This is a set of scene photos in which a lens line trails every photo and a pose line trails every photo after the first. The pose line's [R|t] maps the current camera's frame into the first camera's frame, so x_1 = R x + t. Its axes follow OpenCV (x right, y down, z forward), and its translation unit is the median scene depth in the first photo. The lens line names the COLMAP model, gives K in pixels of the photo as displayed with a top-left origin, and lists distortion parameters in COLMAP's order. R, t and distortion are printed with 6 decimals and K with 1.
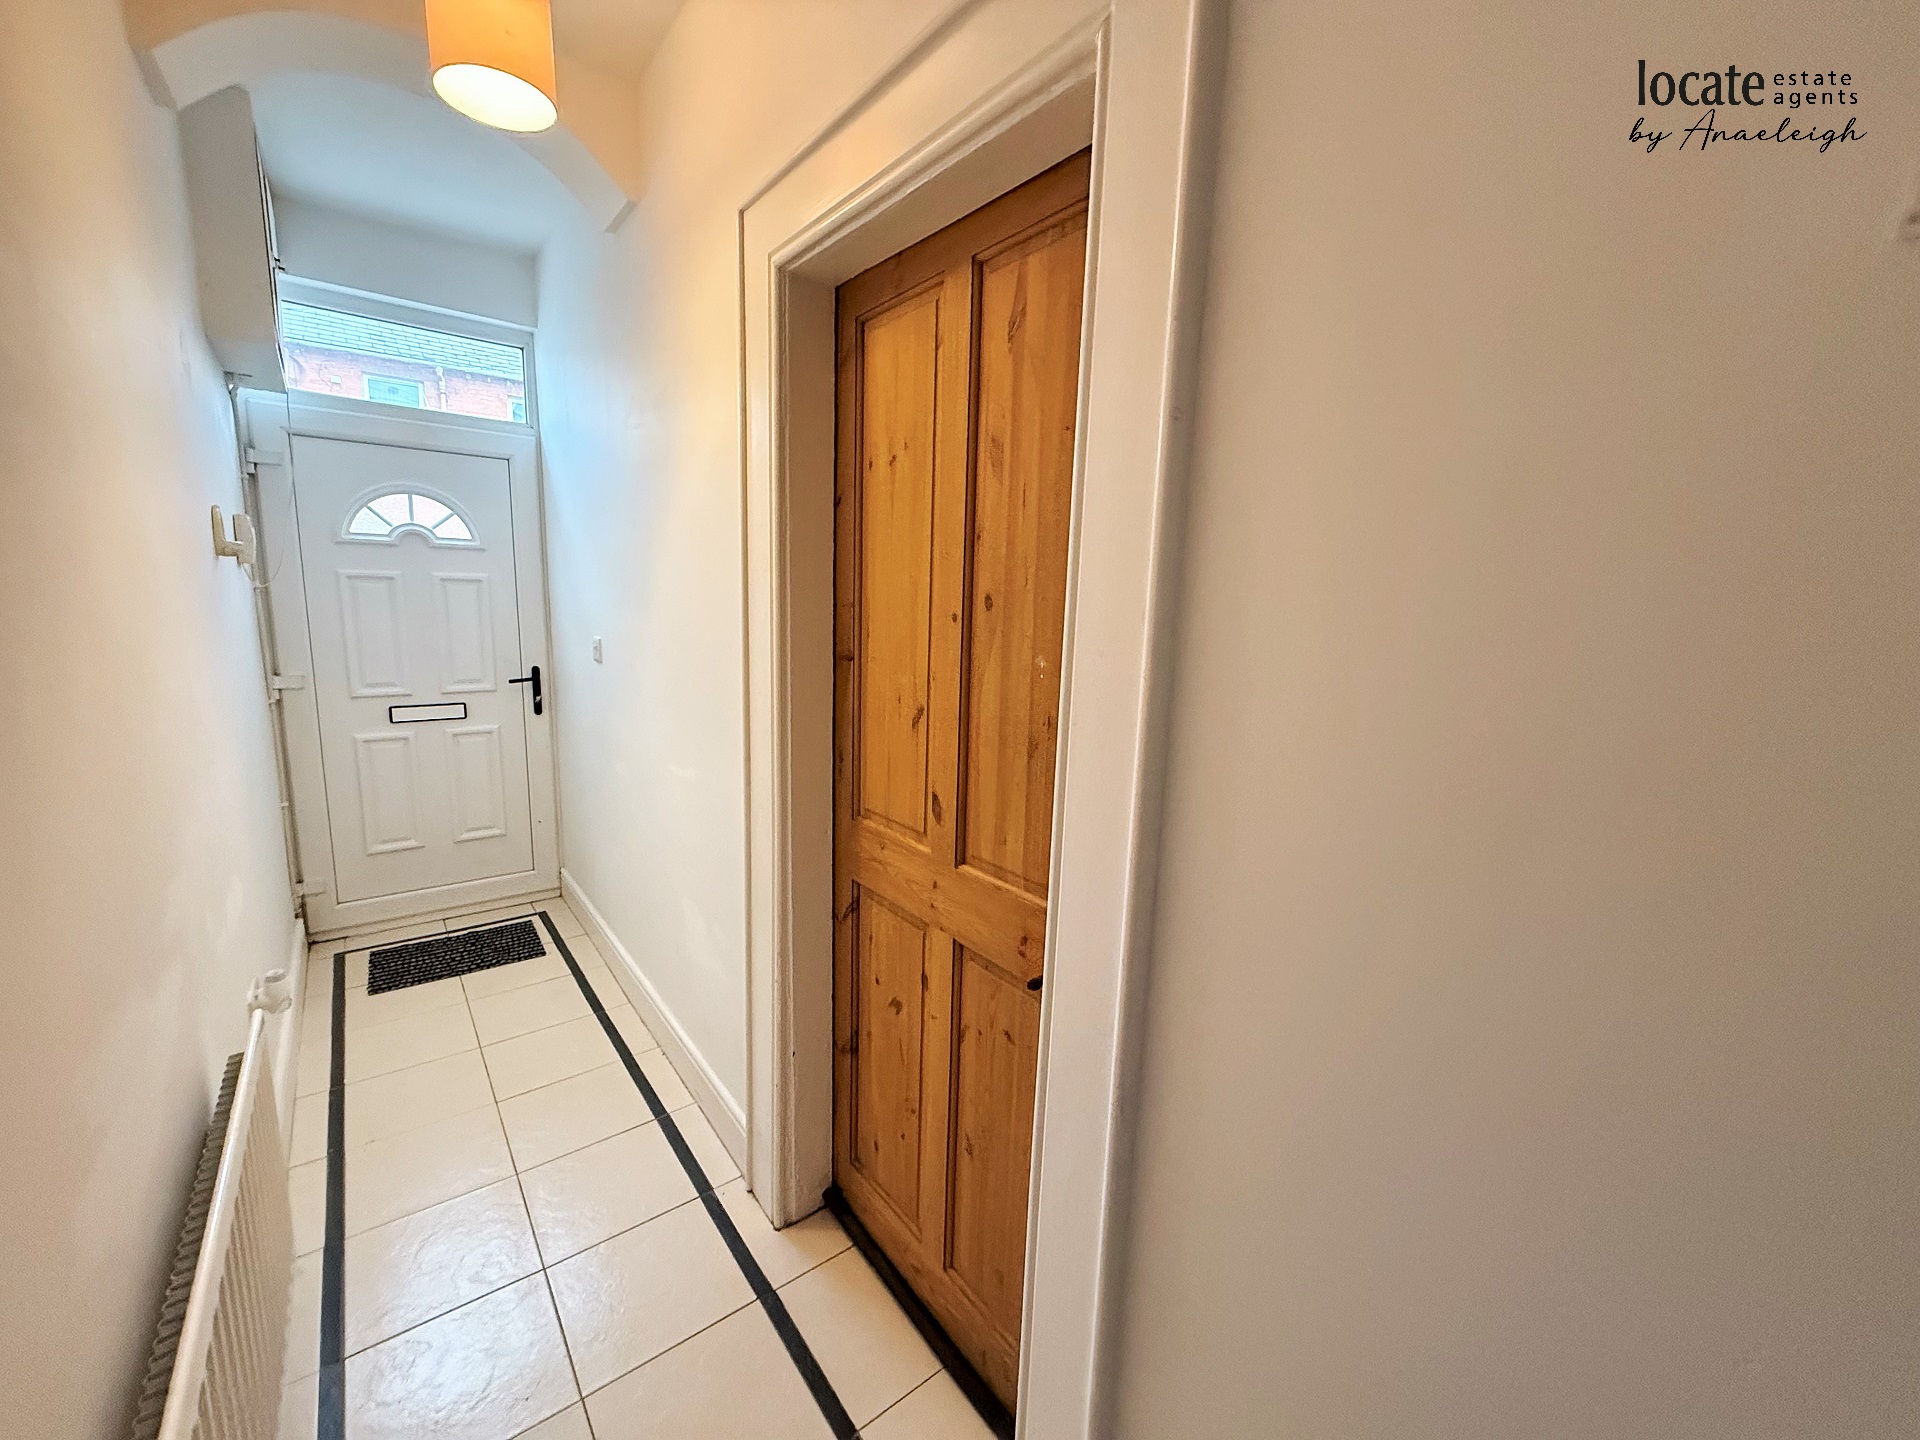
lens RADIAL K [[762.0, 0, 953.7], [0, 762.0, 722.3], [0, 0, 1]] dist [0.001803, 0.000100]
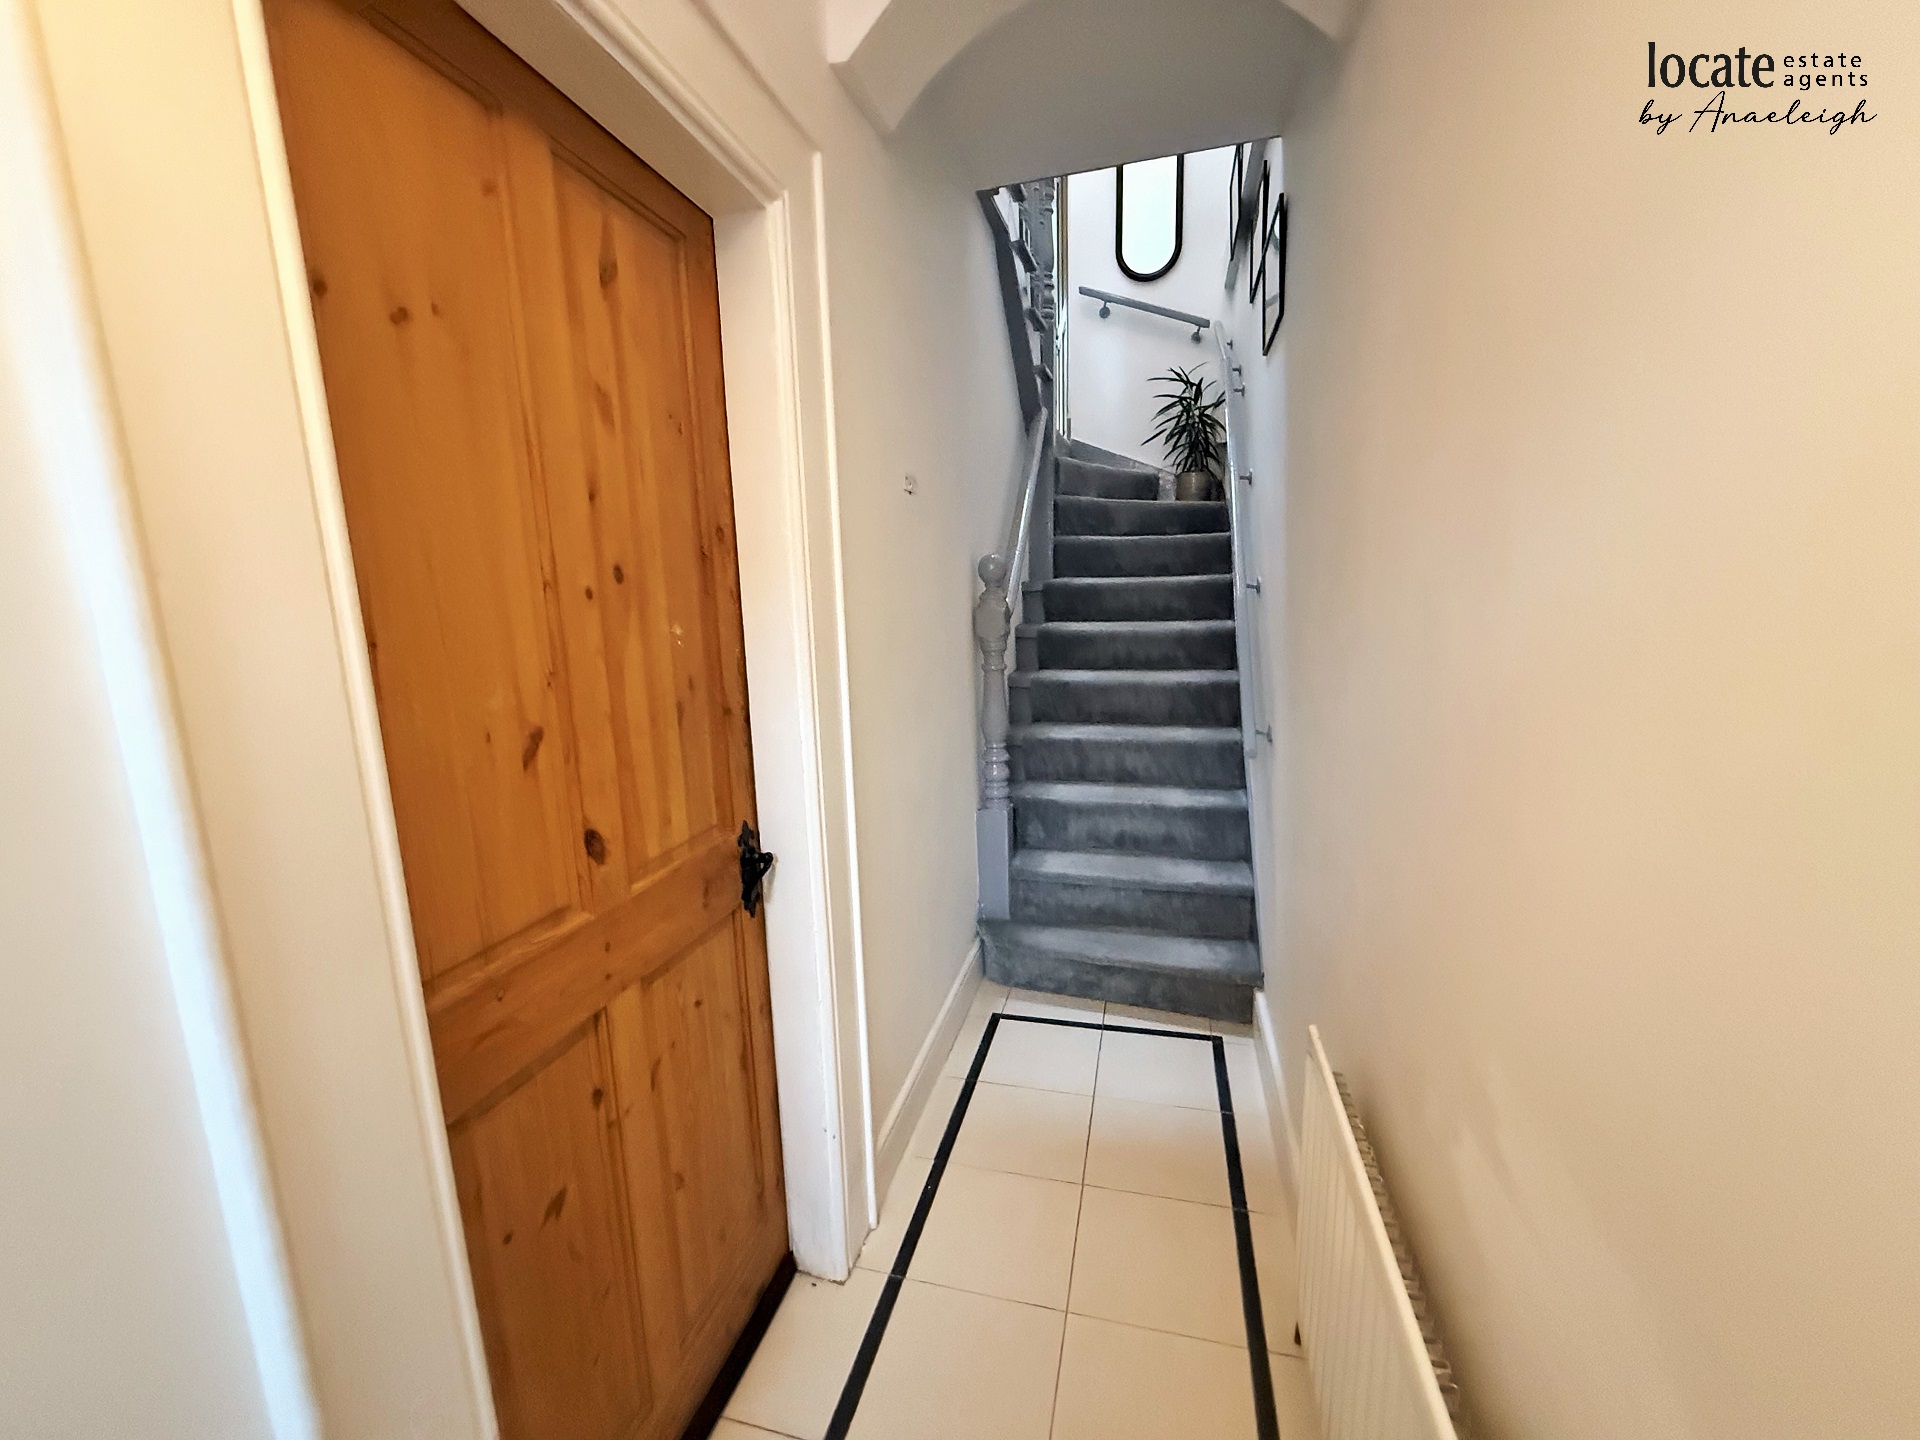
lens RADIAL K [[762.0, 0, 953.7], [0, 762.0, 722.3], [0, 0, 1]] dist [0.001803, 0.000100]
pose [[-0.599077, -0.148830, 0.786738, -0.815640], [0.139366, 0.948193, 0.285496, -0.172787], [-0.788470, 0.280678, -0.547298, 1.099342]]
